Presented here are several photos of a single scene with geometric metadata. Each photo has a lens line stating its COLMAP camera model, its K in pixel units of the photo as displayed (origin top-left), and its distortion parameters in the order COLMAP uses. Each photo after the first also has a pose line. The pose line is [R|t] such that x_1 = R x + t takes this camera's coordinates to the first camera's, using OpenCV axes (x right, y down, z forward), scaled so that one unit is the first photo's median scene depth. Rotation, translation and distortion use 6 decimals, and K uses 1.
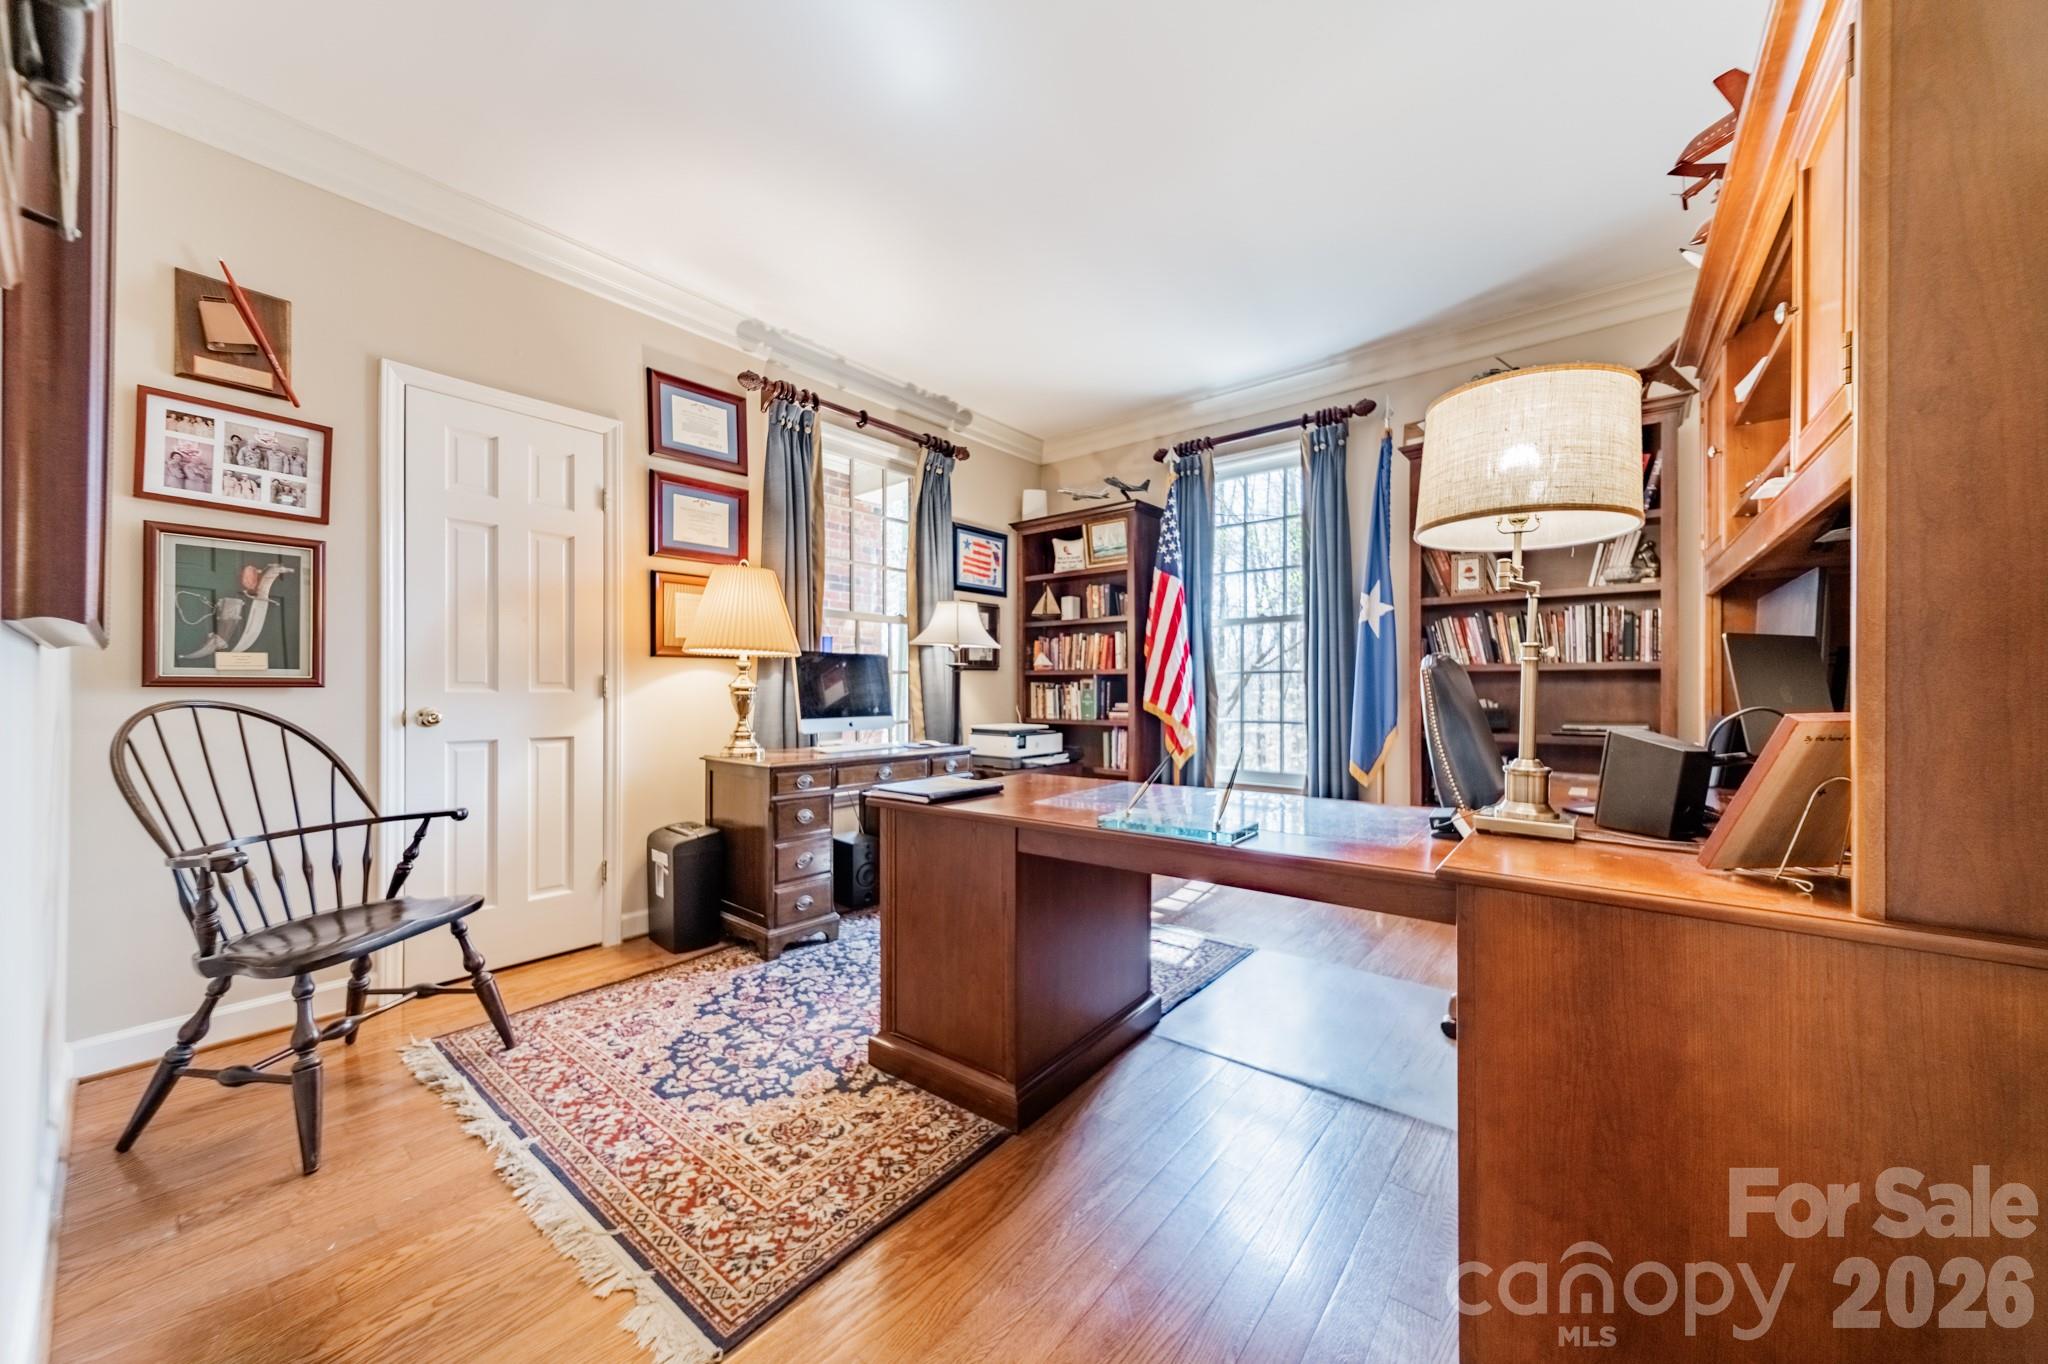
lens RADIAL K [[725.1, 0, 1031.8], [0, 725.1, 684.6], [0, 0, 1]] dist [0.008141, -0.000249]
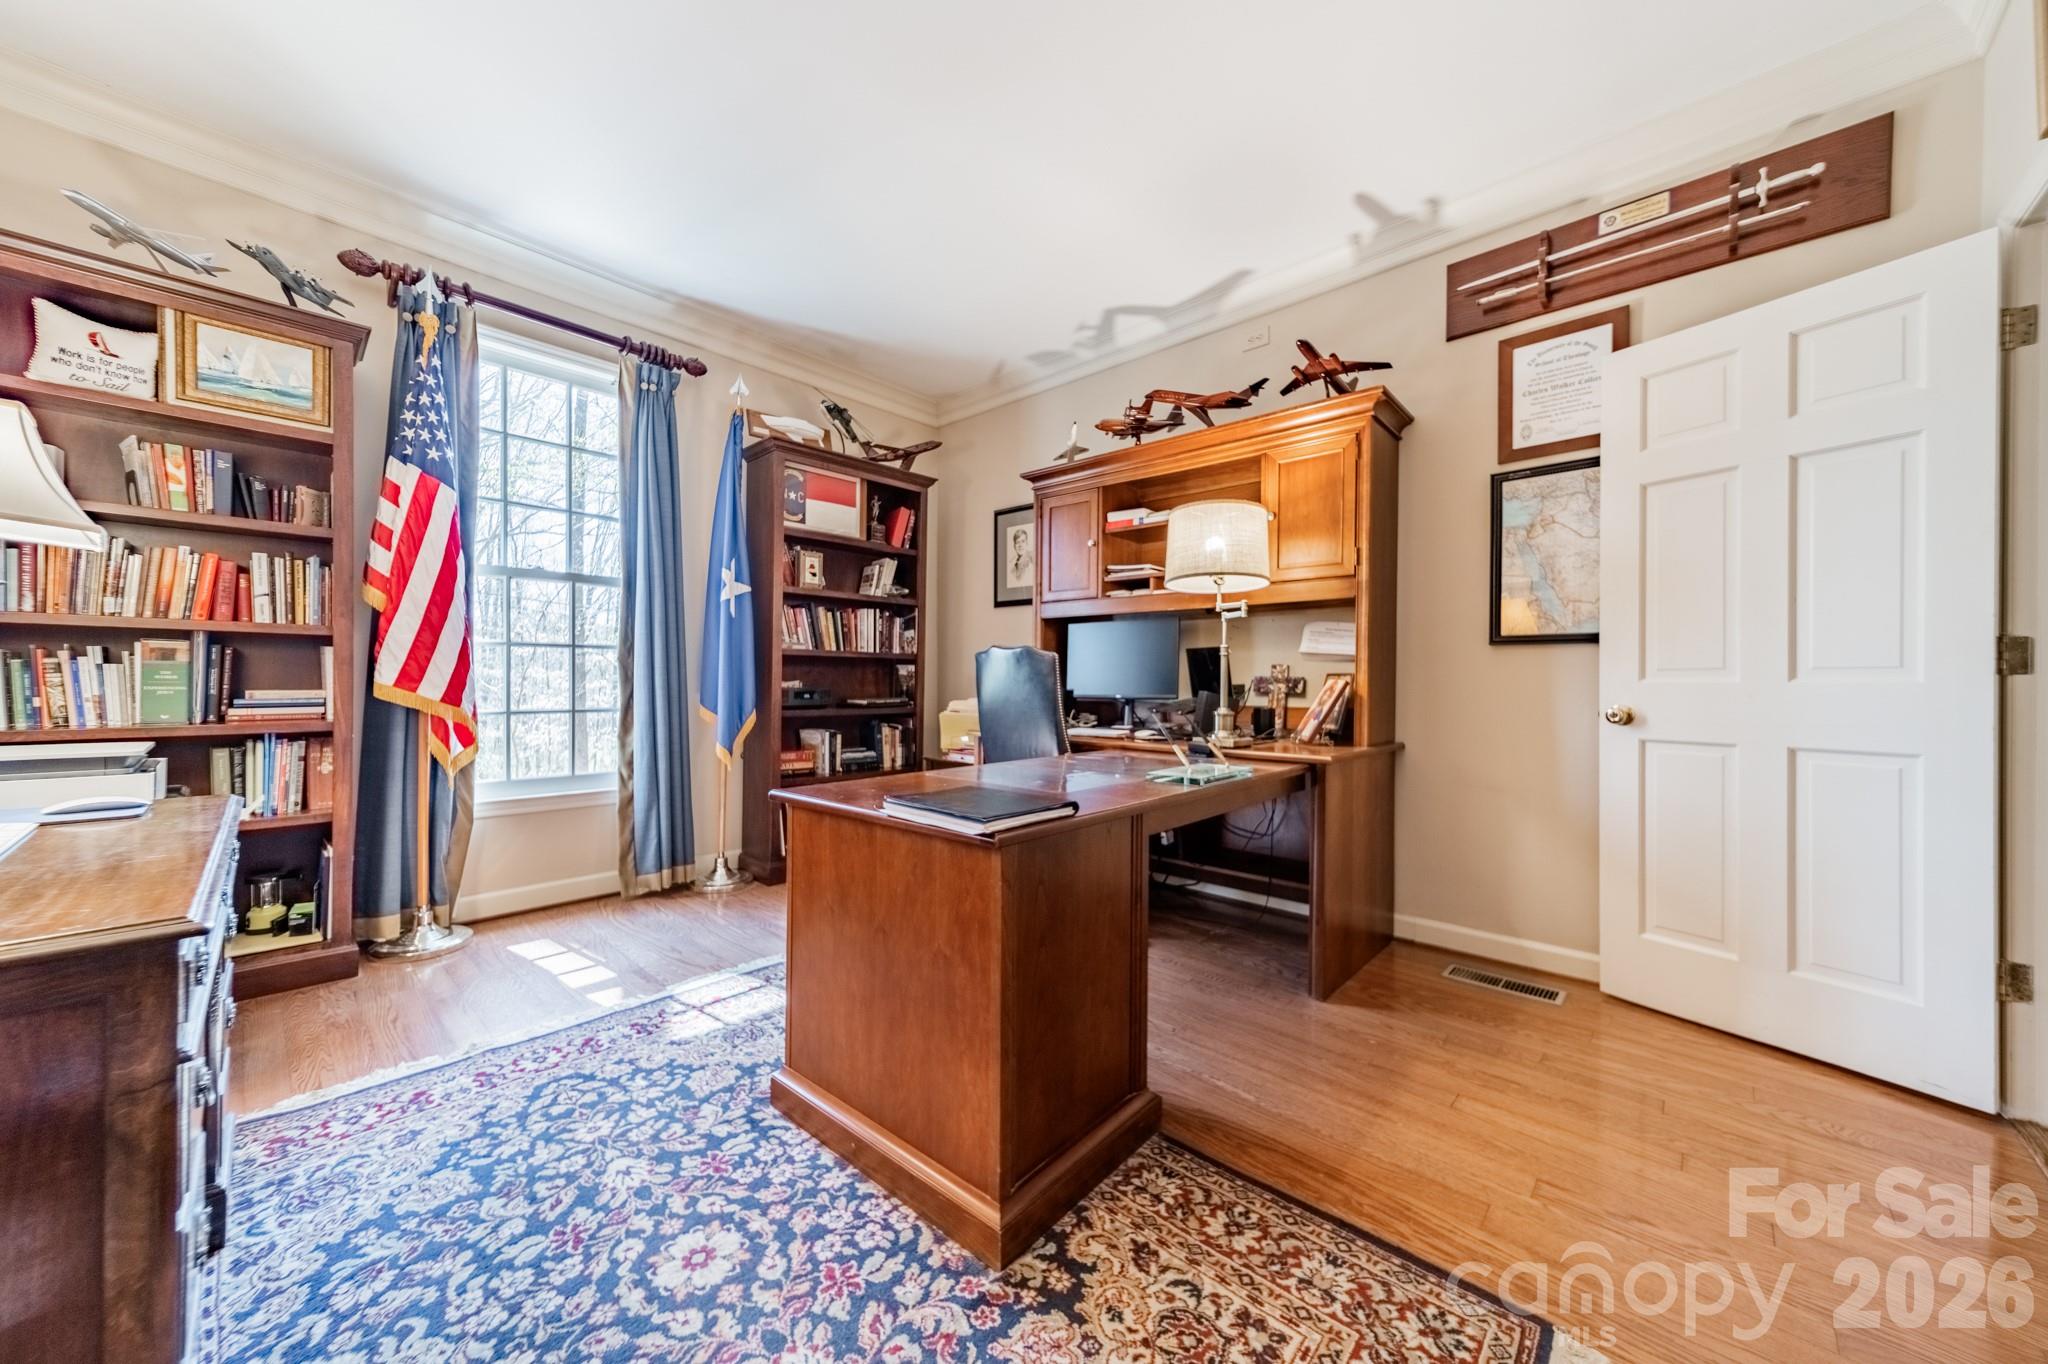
lens RADIAL K [[725.1, 0, 1031.0], [0, 725.1, 684.1], [0, 0, 1]] dist [0.008141, -0.000249]
pose [[0.067471, -0.005474, 0.997706, -0.908729], [-0.012448, 0.999902, 0.006328, 0.027177], [-0.997644, -0.012847, 0.067396, 1.029613]]
